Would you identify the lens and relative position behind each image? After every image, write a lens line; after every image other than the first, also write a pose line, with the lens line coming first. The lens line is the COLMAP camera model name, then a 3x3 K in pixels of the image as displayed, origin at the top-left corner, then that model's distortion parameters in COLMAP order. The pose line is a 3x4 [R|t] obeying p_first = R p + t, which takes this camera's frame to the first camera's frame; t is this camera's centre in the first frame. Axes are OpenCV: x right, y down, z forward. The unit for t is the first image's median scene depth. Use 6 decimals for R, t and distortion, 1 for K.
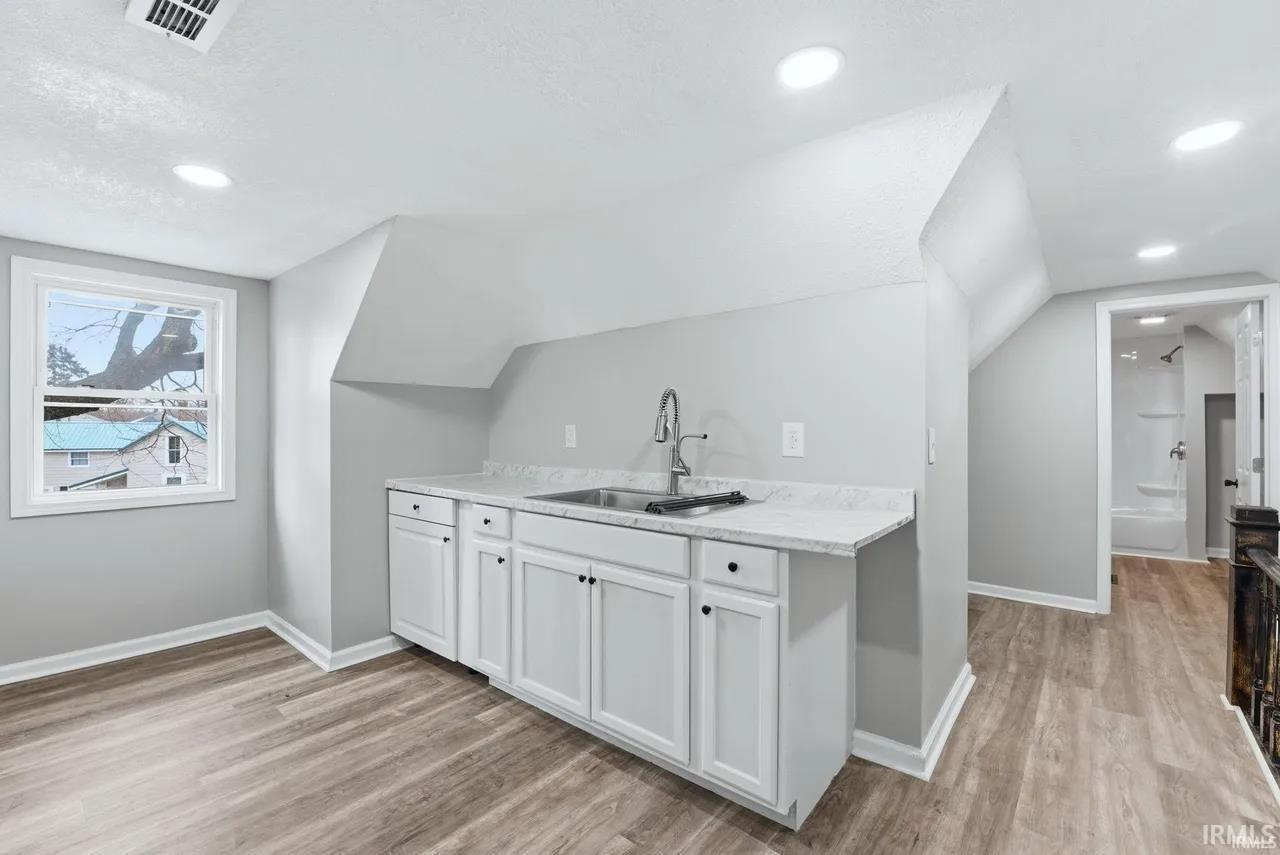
lens RADIAL K [[556.6, 0, 644.3], [0, 556.6, 428.1], [0, 0, 1]] dist [-0.000660, -0.000394]
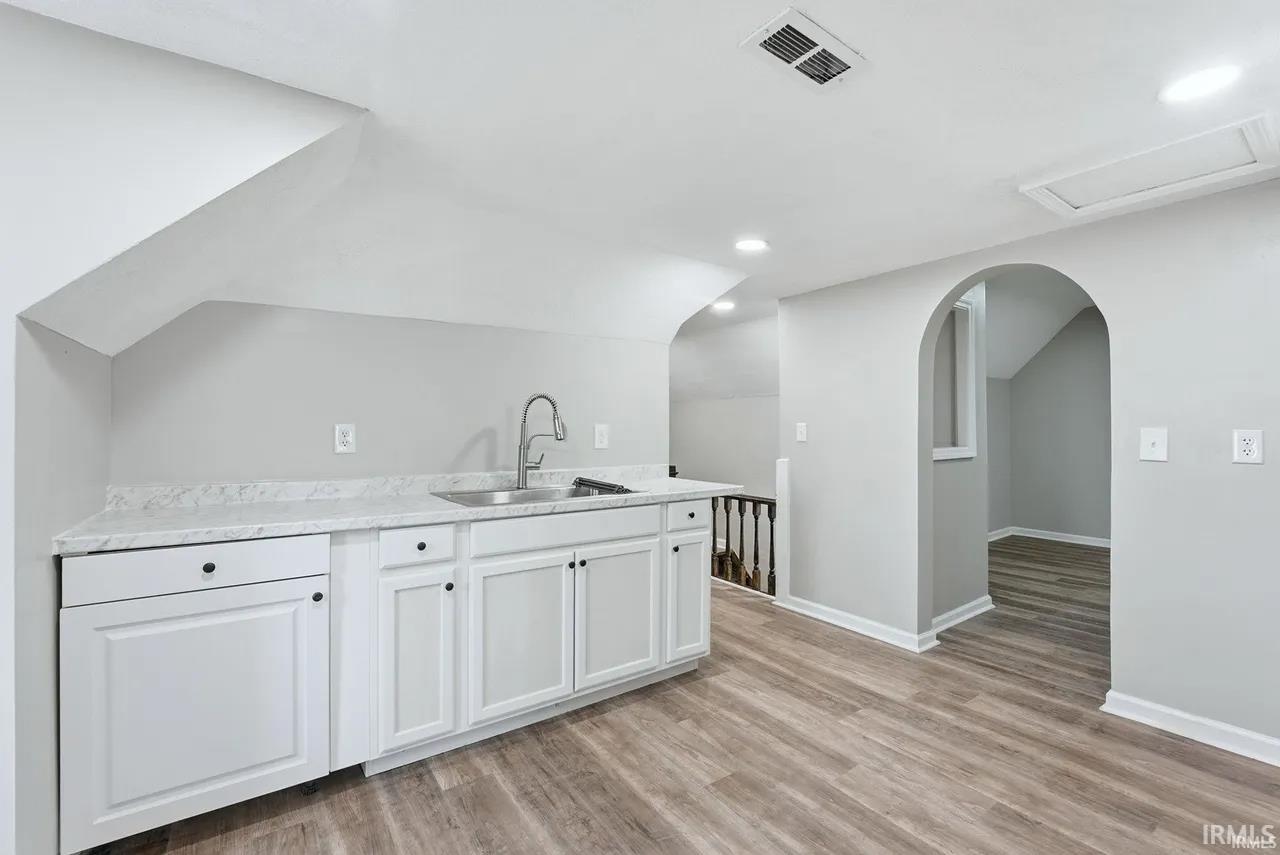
lens RADIAL K [[536.9, 0, 643.8], [0, 536.9, 427.8], [0, 0, 1]] dist [0.001194, 0.000332]
pose [[0.278846, 0.004057, 0.960327, -1.087456], [0.003242, 0.999981, -0.005166, 0.006464], [-0.960330, 0.004554, 0.278827, 0.571529]]
